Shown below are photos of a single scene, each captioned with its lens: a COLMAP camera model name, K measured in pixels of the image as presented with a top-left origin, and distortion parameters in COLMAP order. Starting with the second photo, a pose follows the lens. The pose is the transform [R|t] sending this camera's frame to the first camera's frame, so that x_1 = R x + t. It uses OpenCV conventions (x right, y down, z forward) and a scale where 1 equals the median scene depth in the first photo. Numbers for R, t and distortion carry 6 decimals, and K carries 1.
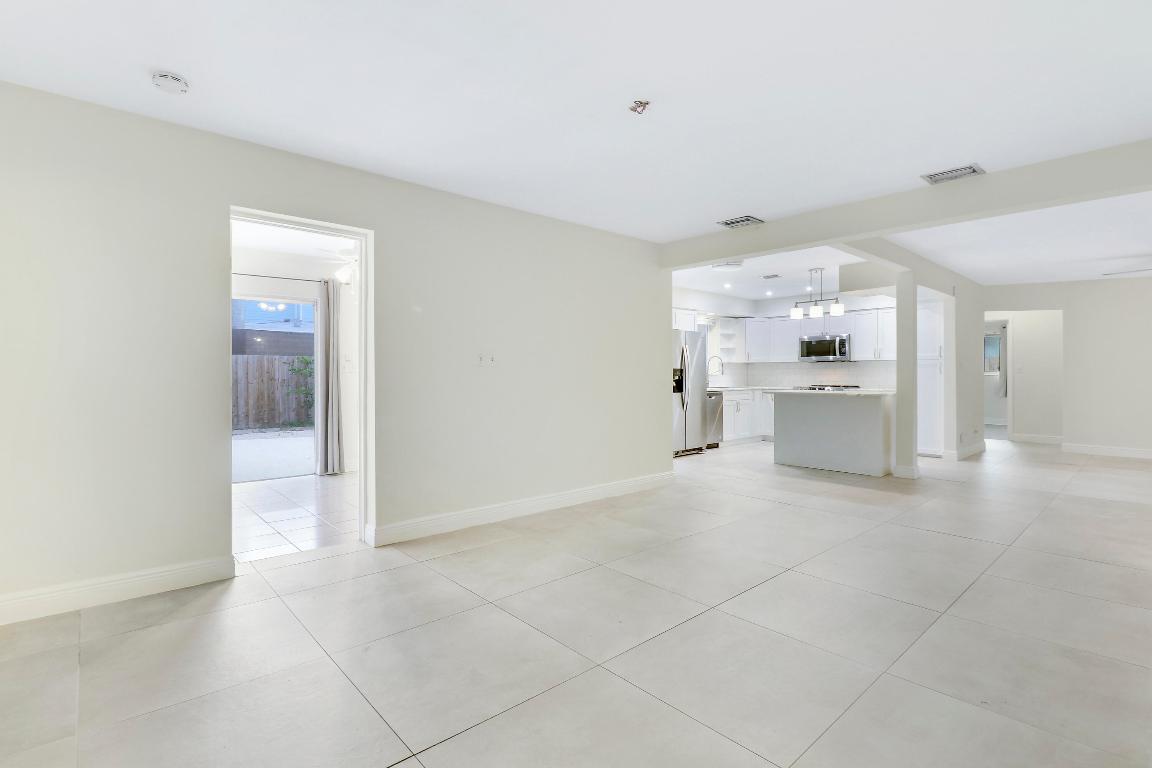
lens RADIAL K [[543.5, 0, 547.7], [0, 543.5, 368.0], [0, 0, 1]] dist [-0.000137, -0.003613]
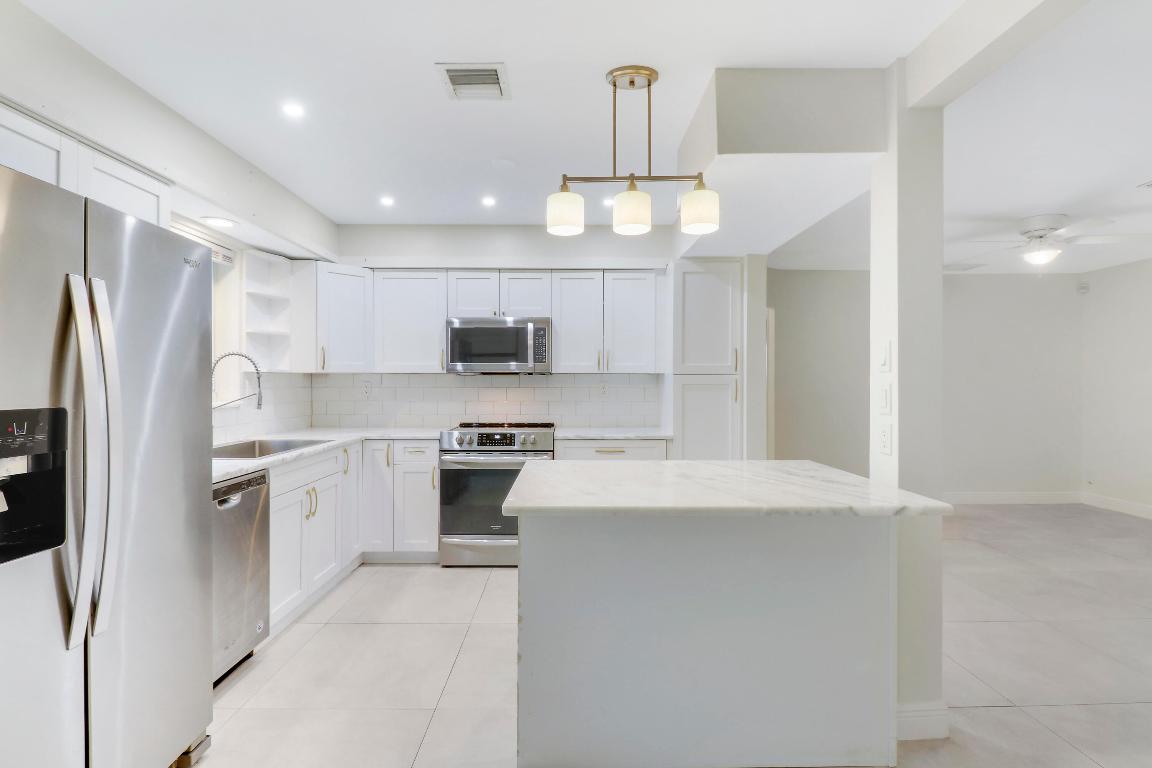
lens RADIAL K [[543.5, 0, 581.3], [0, 543.5, 385.8], [0, 0, 1]] dist [-0.000137, -0.003613]
pose [[0.617491, -0.002813, 0.786573, 0.183278], [-0.008817, 0.999906, 0.010498, -0.006857], [-0.786529, -0.013418, 0.617408, 0.645865]]
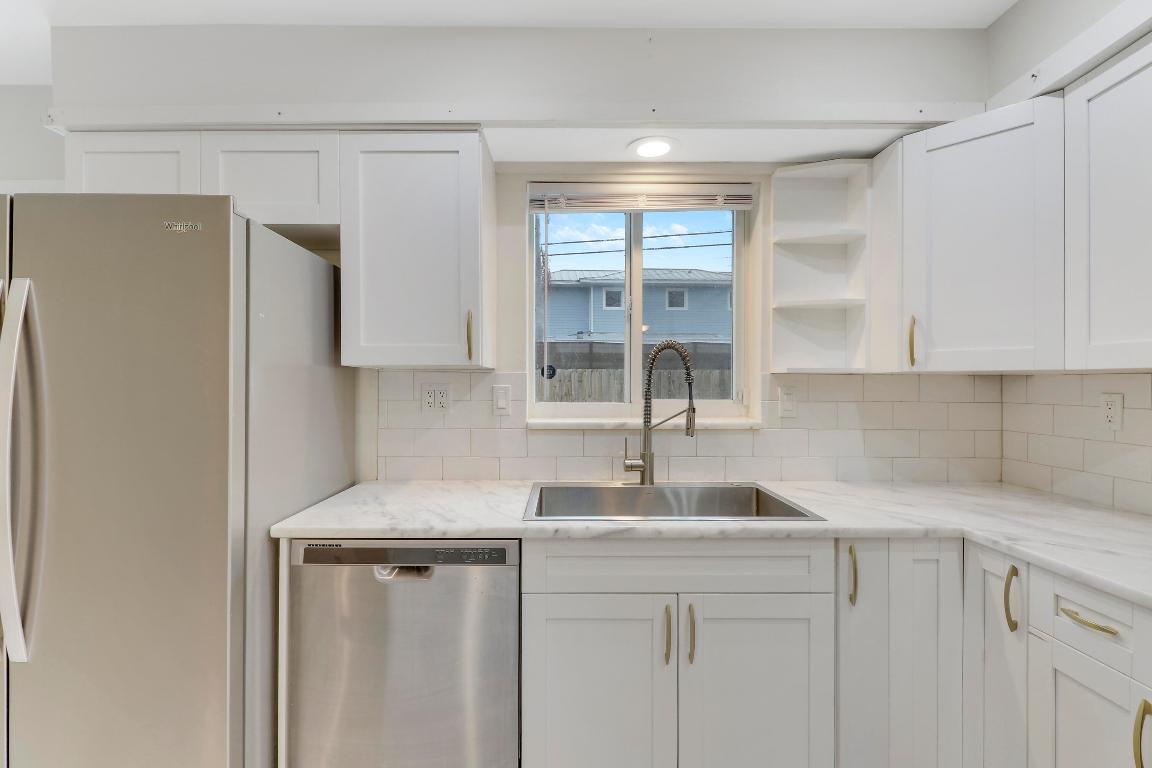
lens RADIAL K [[543.5, 0, 566.0], [0, 543.5, 391.4], [0, 0, 1]] dist [-0.000137, -0.003613]
pose [[0.770977, 0.012413, -0.636742, 0.422052], [-0.000658, 0.999825, 0.018695, -0.007239], [0.636863, -0.013994, 0.770850, 0.832528]]
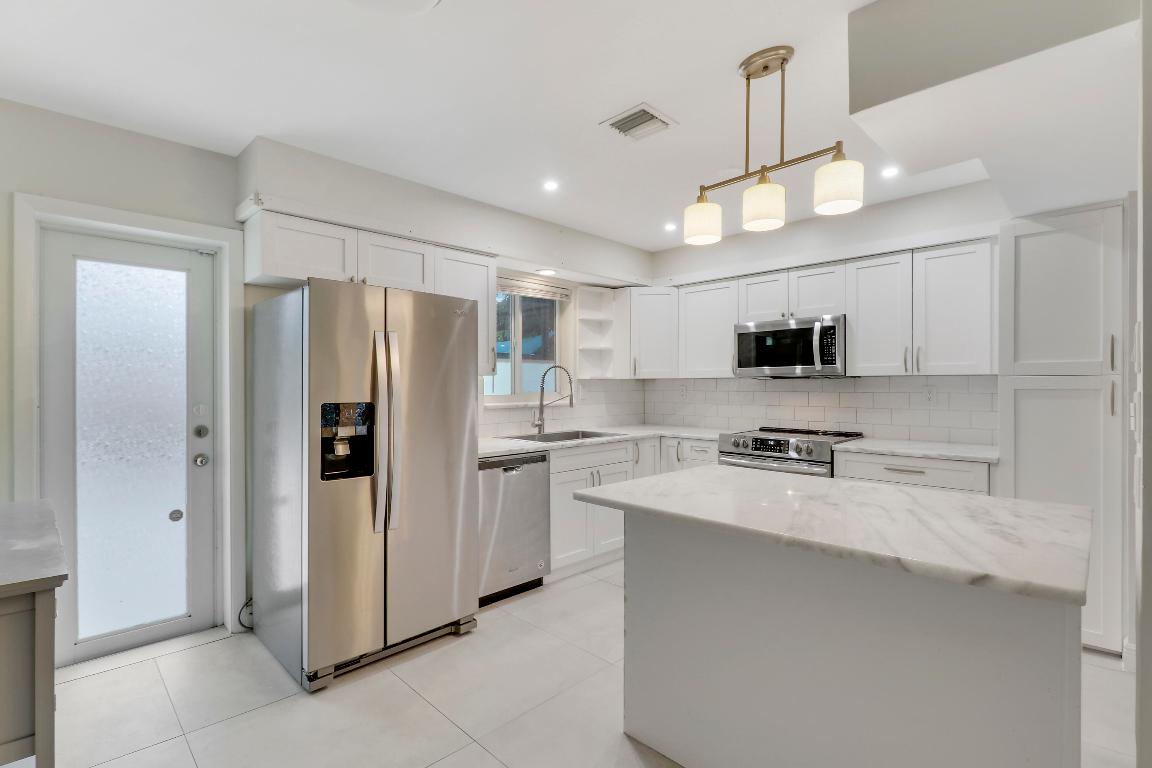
lens RADIAL K [[543.5, 0, 577.0], [0, 543.5, 388.1], [0, 0, 1]] dist [-0.000137, -0.003613]
pose [[0.994355, -0.001917, 0.106091, 0.284185], [0.000336, 0.999889, 0.014924, -0.009737], [-0.106108, -0.014804, 0.994244, 0.562889]]
